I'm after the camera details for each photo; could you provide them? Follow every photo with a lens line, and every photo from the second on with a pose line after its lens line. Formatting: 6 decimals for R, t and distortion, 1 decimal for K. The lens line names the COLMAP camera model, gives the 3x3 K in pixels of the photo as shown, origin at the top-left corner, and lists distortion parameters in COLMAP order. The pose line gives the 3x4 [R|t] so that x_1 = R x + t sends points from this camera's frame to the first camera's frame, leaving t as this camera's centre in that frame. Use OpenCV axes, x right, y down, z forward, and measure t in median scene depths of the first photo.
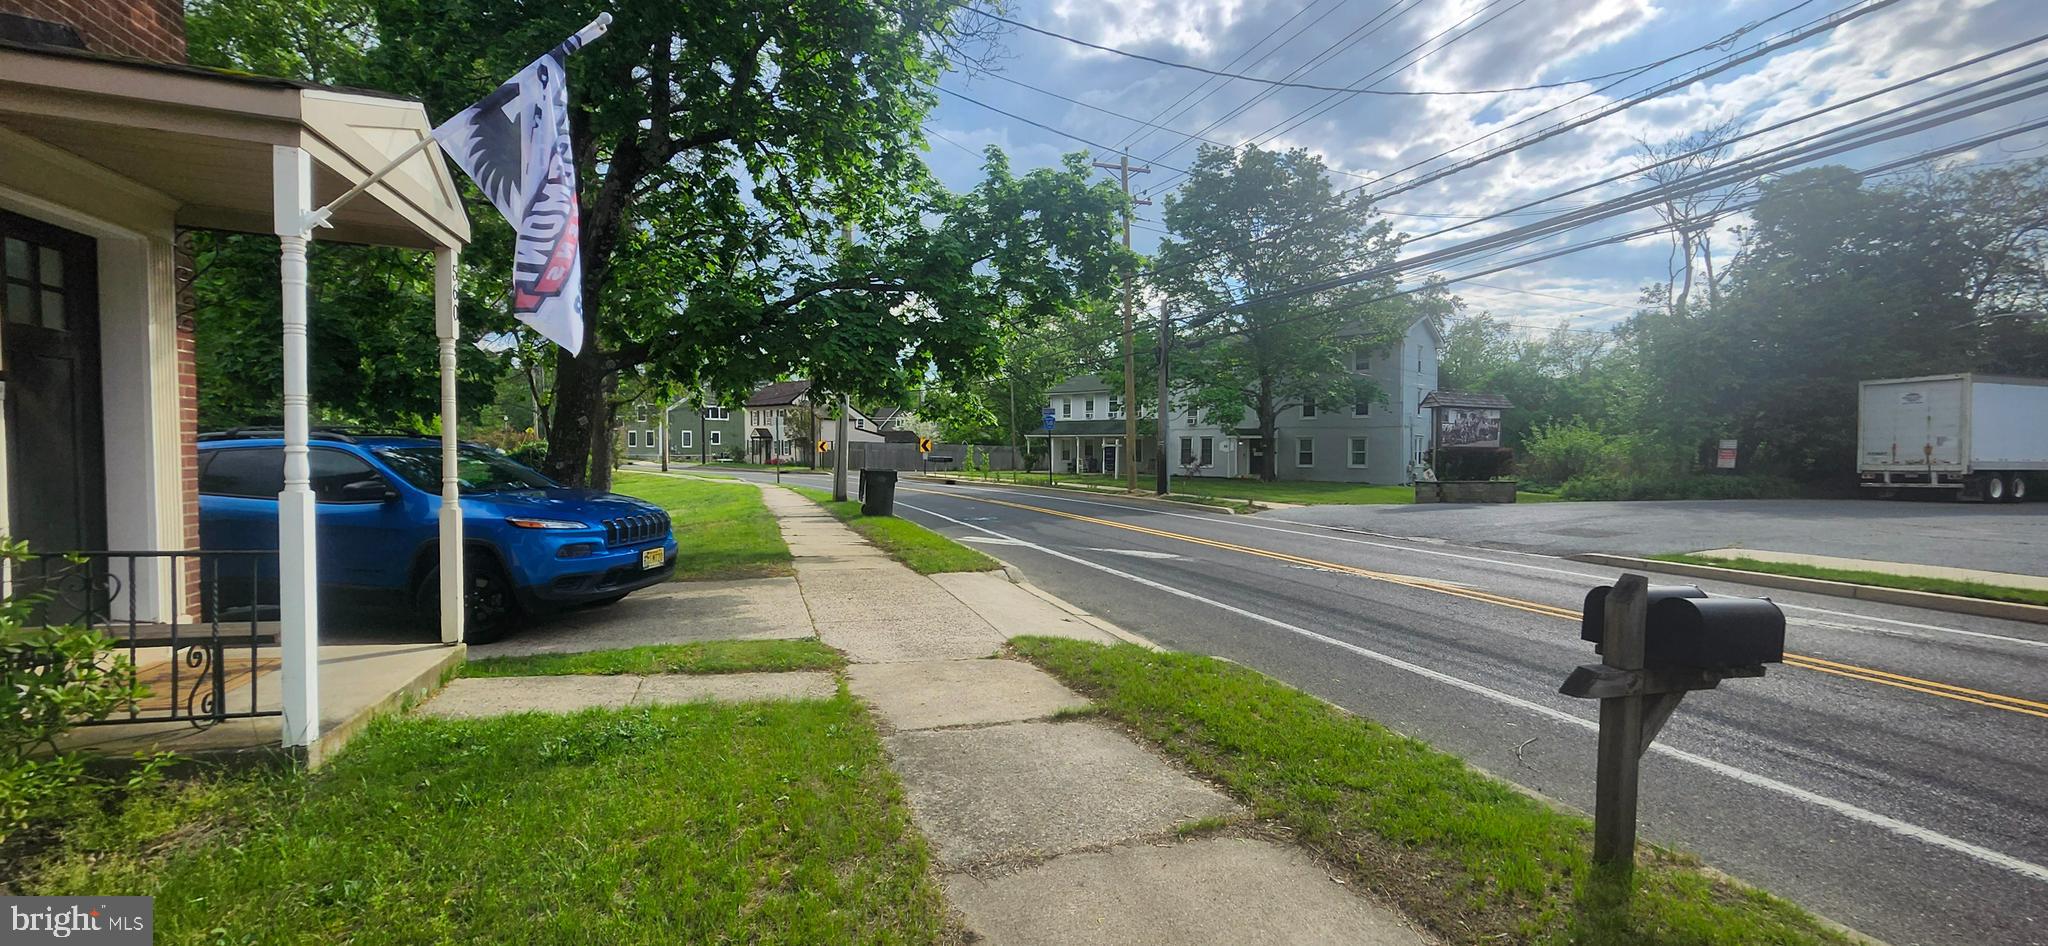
lens RADIAL K [[839.9, 0, 1024.0], [0, 839.9, 473.0], [0, 0, 1]] dist [-0.001761, 0.005407]
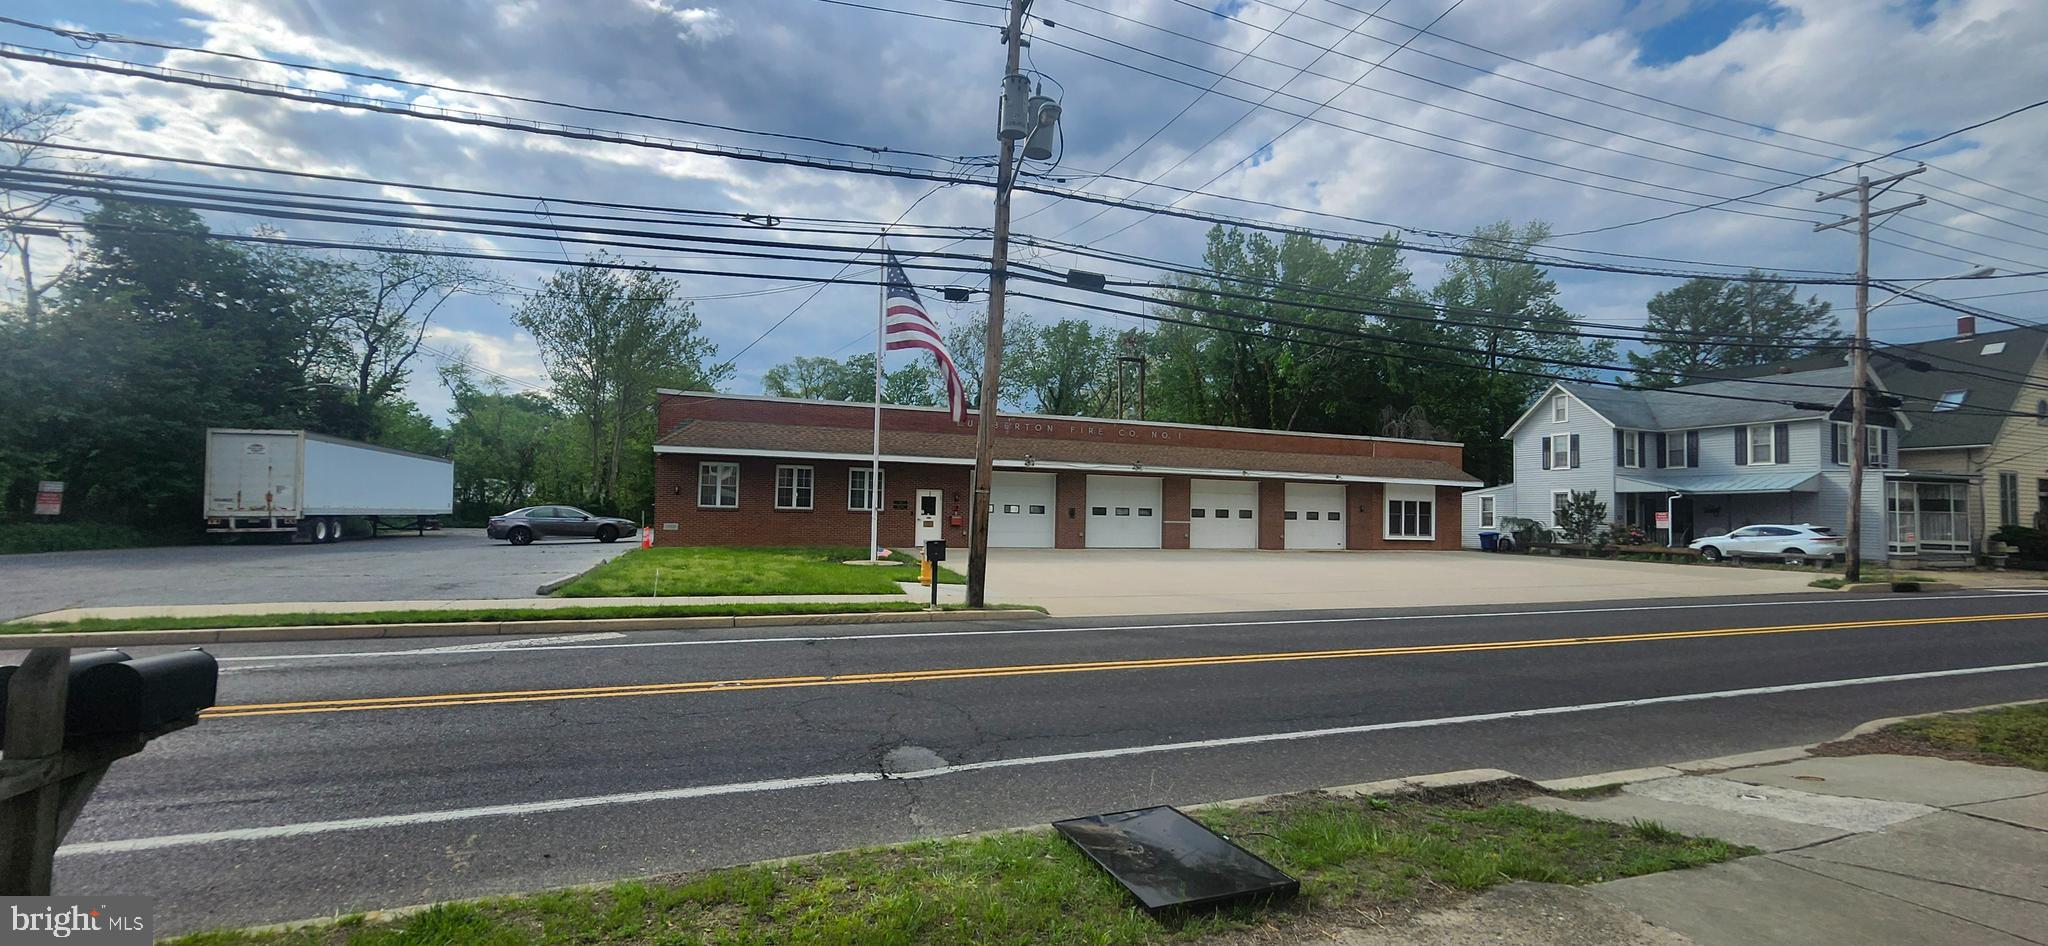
lens RADIAL K [[839.9, 0, 1024.0], [0, 839.9, 473.0], [0, 0, 1]] dist [-0.001761, 0.005407]
pose [[0.020238, 0.042965, 0.998872, -0.102203], [0.011708, 0.998998, -0.043207, -0.007533], [-0.999727, 0.012569, 0.019715, -0.029391]]
